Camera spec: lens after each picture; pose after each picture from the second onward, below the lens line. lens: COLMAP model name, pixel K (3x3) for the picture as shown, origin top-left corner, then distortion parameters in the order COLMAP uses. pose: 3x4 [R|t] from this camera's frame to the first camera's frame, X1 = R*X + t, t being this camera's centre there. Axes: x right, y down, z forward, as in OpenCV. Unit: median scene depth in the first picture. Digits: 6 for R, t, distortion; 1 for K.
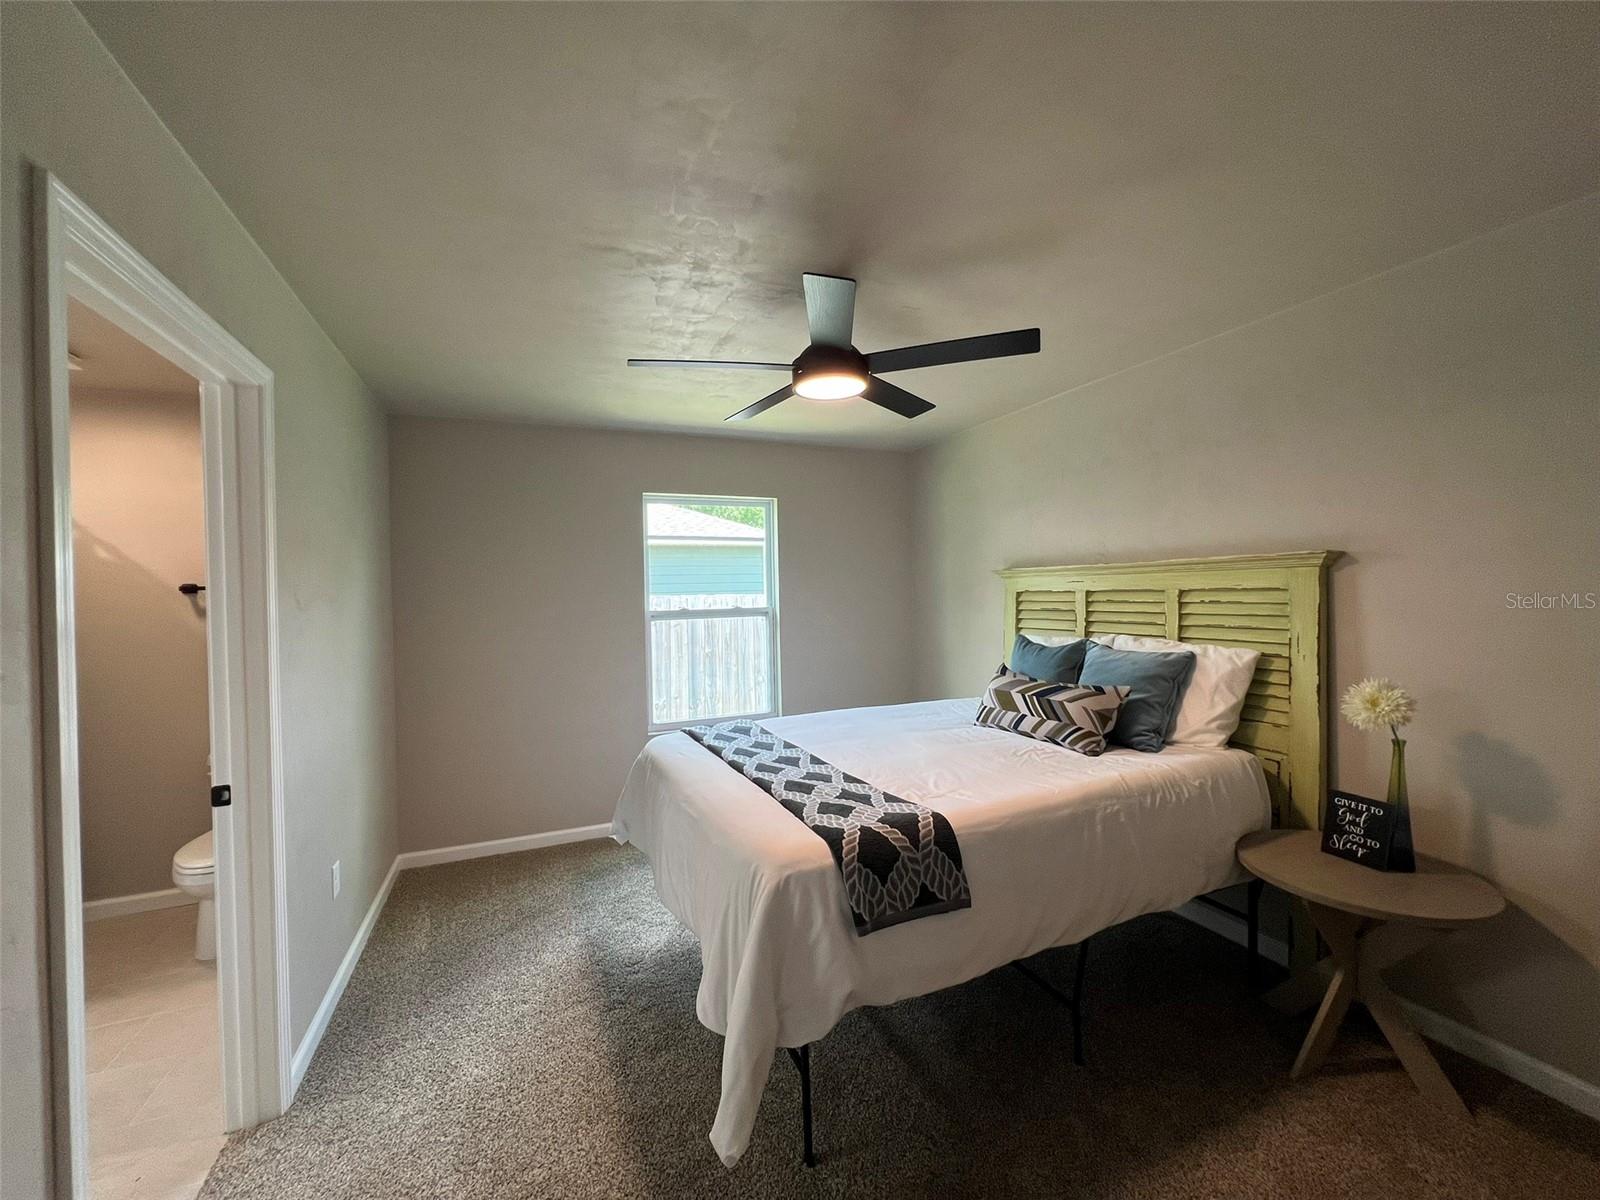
lens RADIAL K [[642.4, 0, 794.6], [0, 642.4, 598.9], [0, 0, 1]] dist [-0.000771, 0.000013]
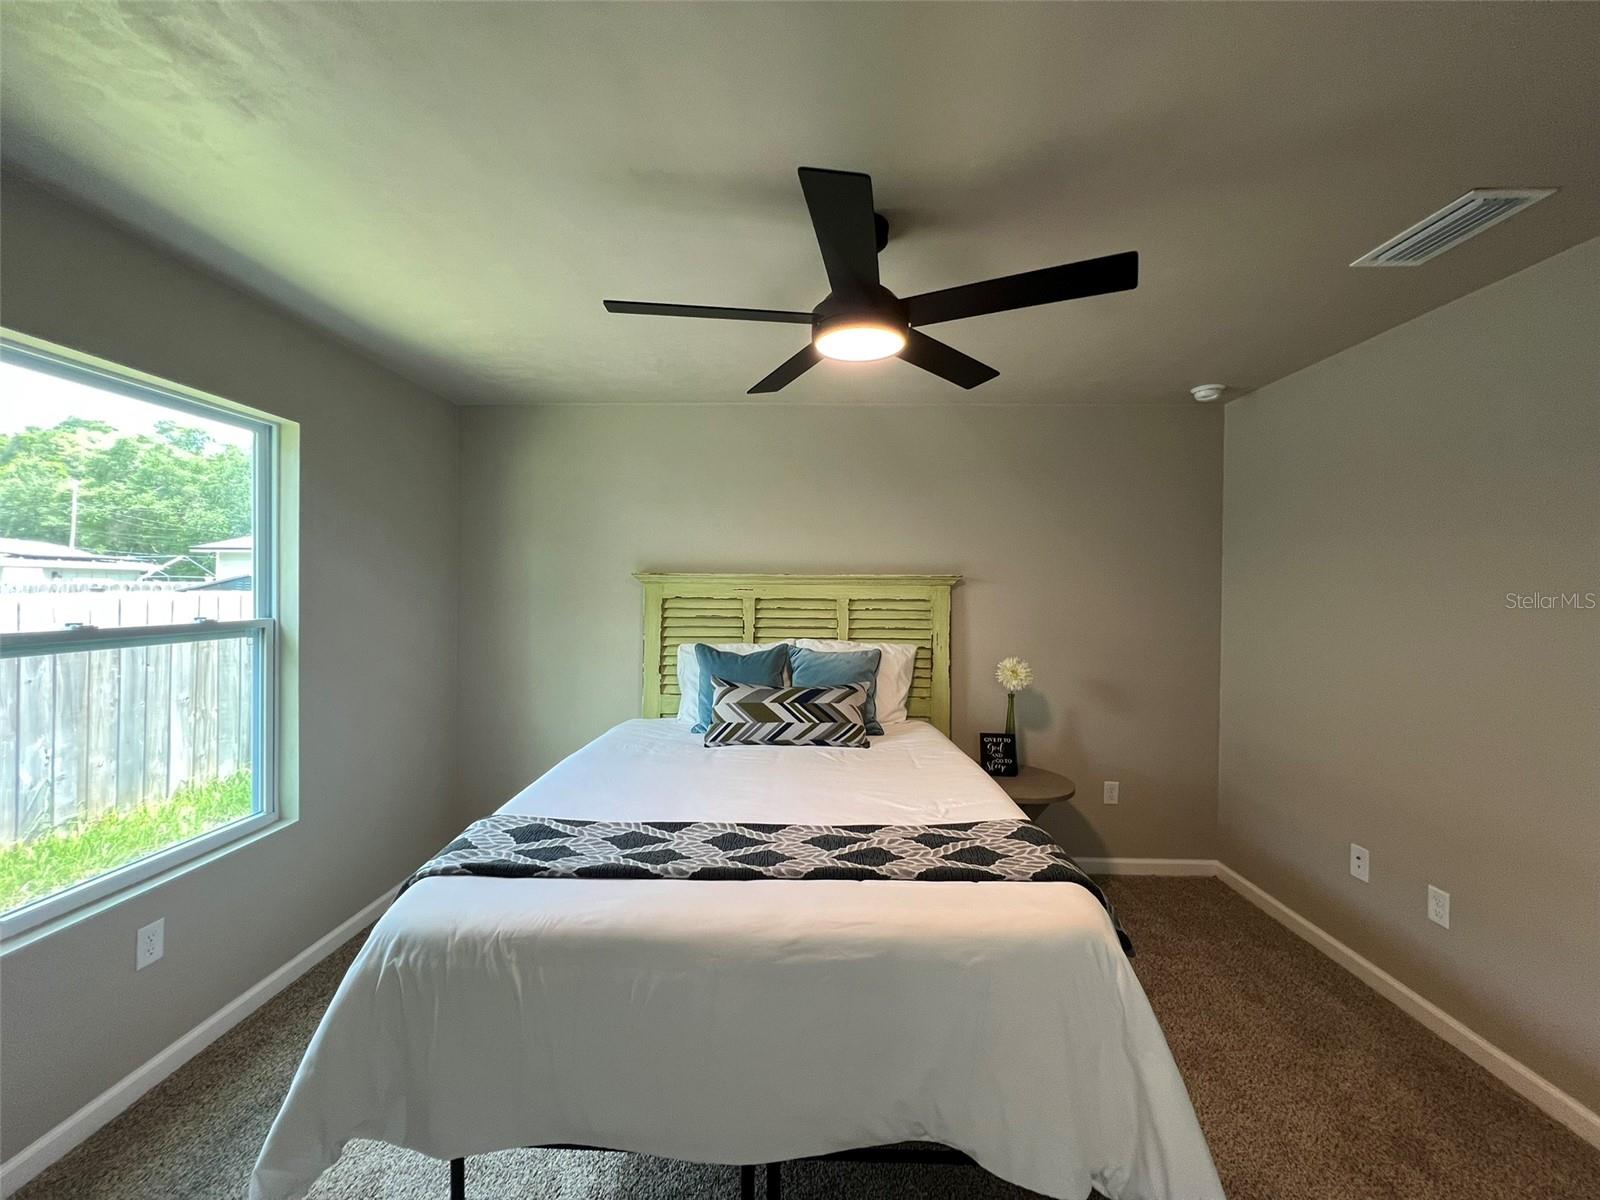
lens RADIAL K [[642.4, 0, 794.6], [0, 642.4, 598.9], [0, 0, 1]] dist [-0.000771, 0.000013]
pose [[0.408976, 0.011170, 0.912477, -0.562429], [-0.006428, 0.999936, -0.009360, -0.002856], [-0.912523, -0.002037, 0.409021, 0.600357]]
